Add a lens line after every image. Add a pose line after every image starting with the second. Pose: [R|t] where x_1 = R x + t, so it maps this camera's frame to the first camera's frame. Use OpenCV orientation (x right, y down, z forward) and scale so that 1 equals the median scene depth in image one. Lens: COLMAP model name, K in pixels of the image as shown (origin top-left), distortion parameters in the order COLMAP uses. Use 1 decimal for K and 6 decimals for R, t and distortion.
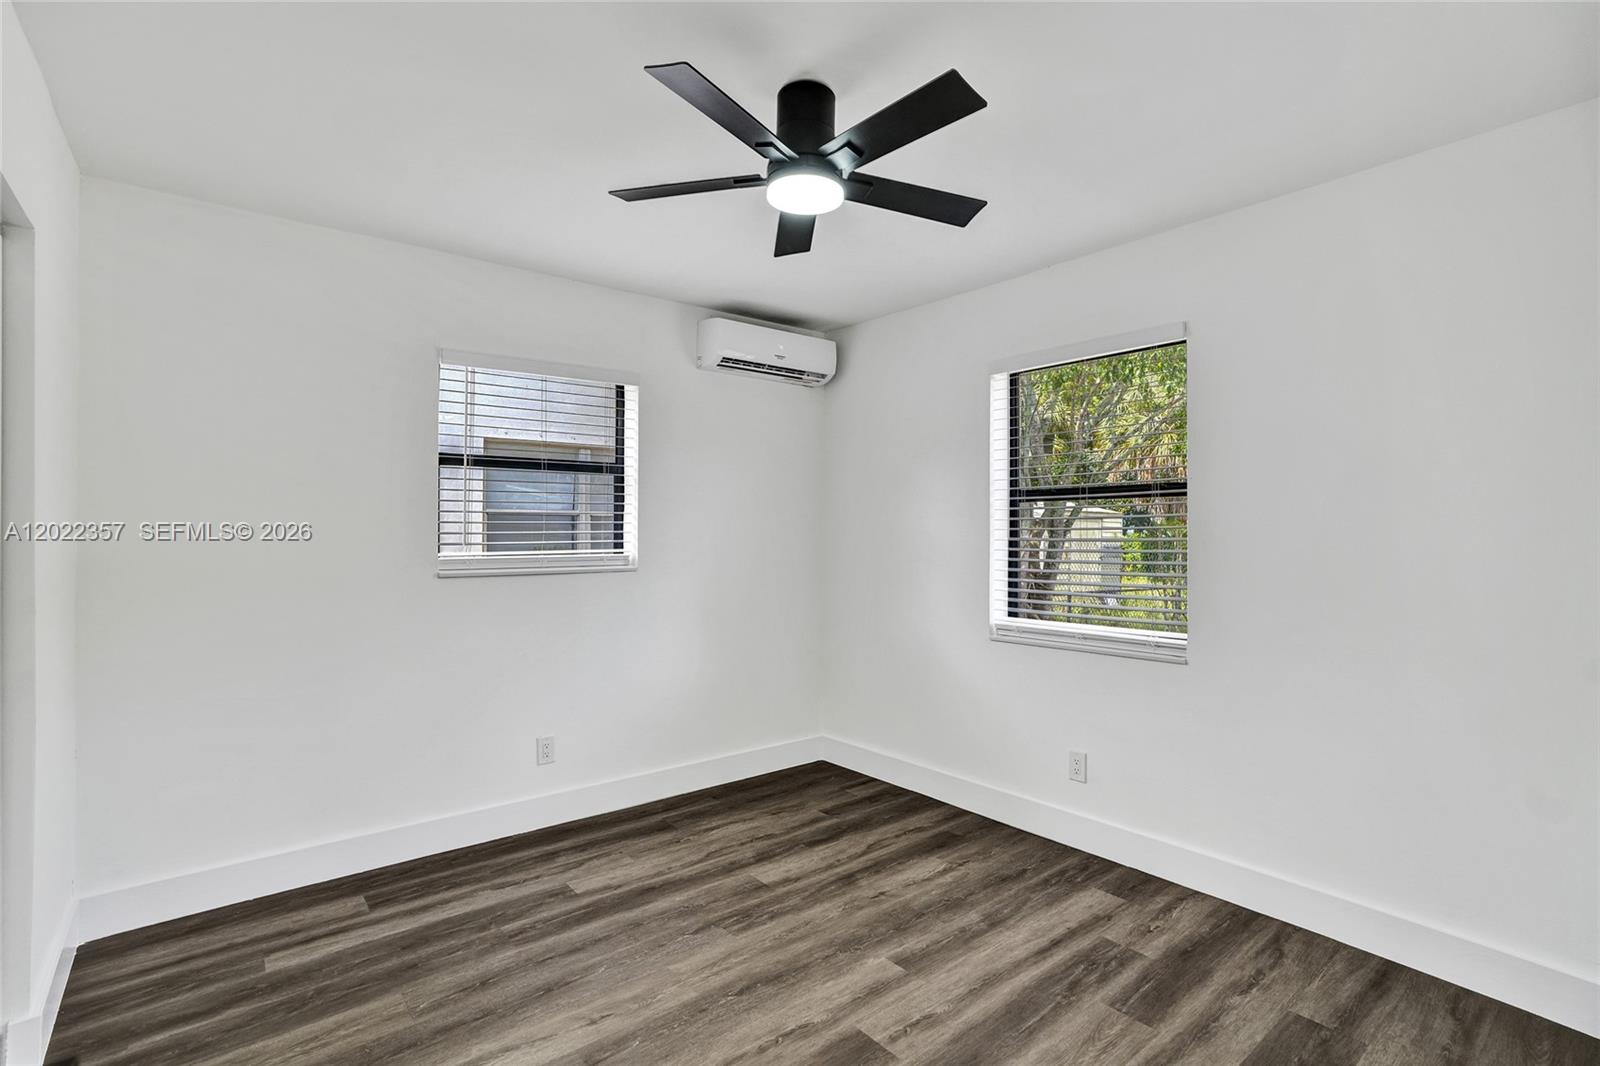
lens RADIAL K [[751.7, 0, 810.3], [0, 751.7, 534.7], [0, 0, 1]] dist [-0.054765, 0.030094]
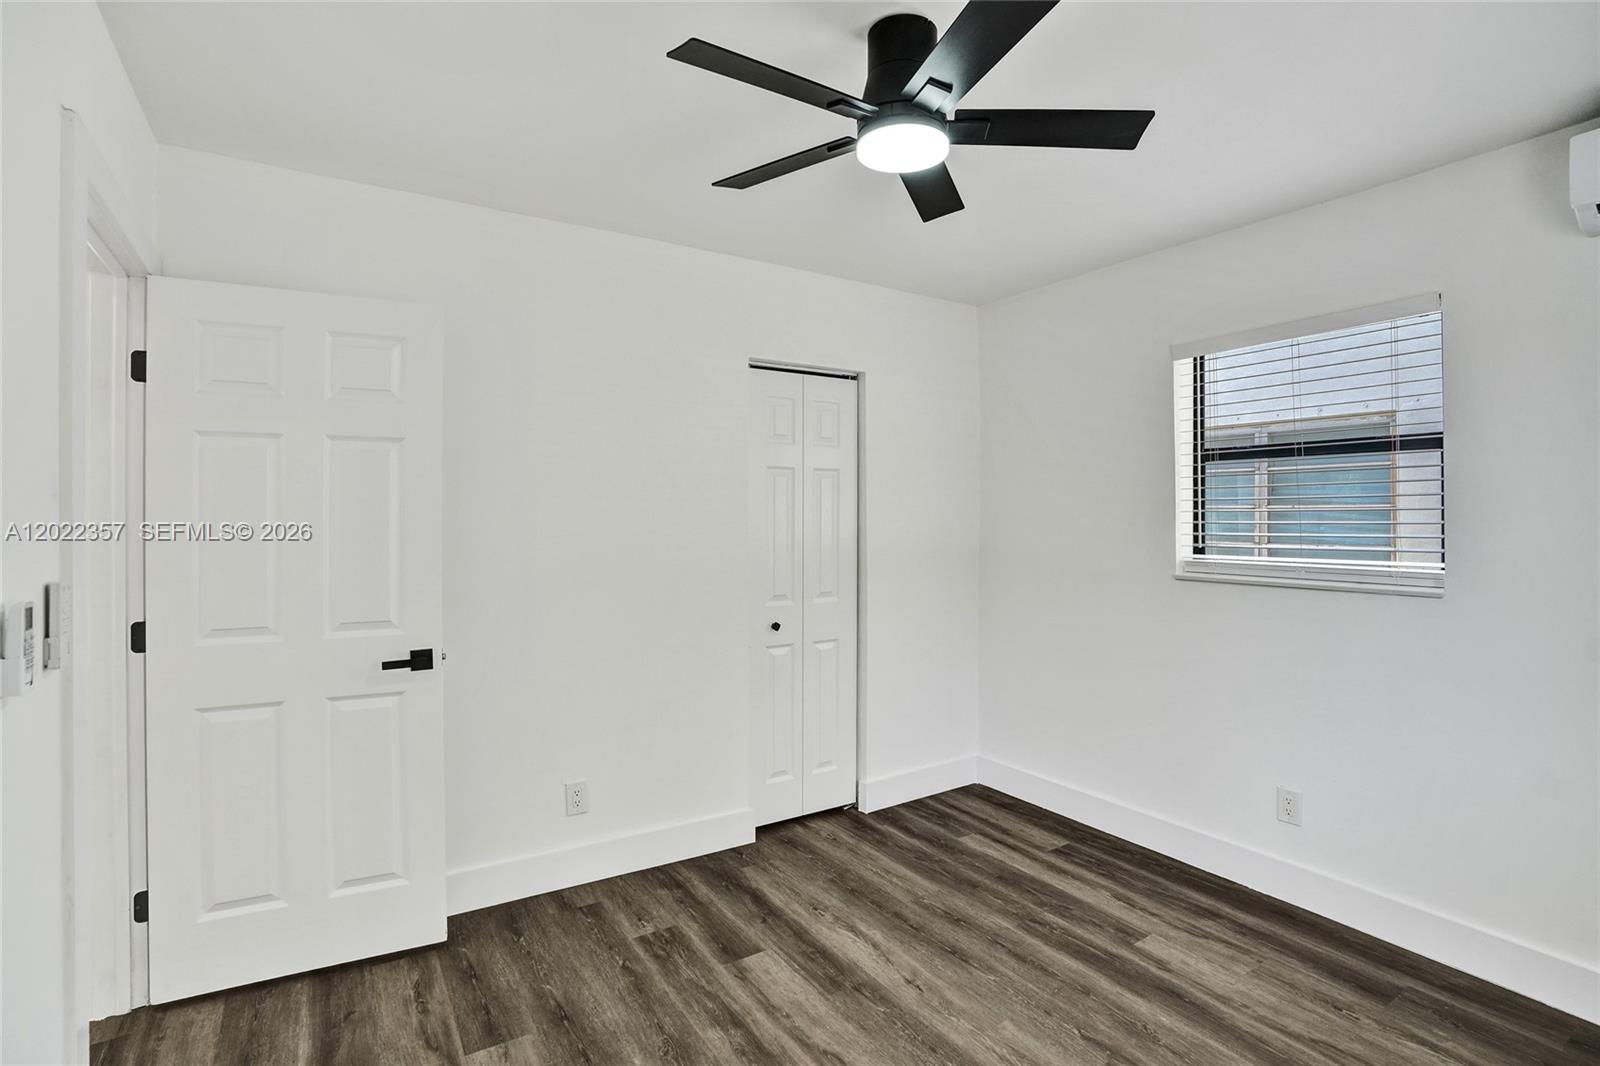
lens RADIAL K [[751.7, 0, 810.3], [0, 751.7, 534.7], [0, 0, 1]] dist [-0.054765, 0.030094]
pose [[-0.102469, 0.023594, -0.994456, 0.626559], [0.004741, 0.999719, 0.023230, -0.033006], [0.994725, -0.002334, -0.102552, 0.738335]]
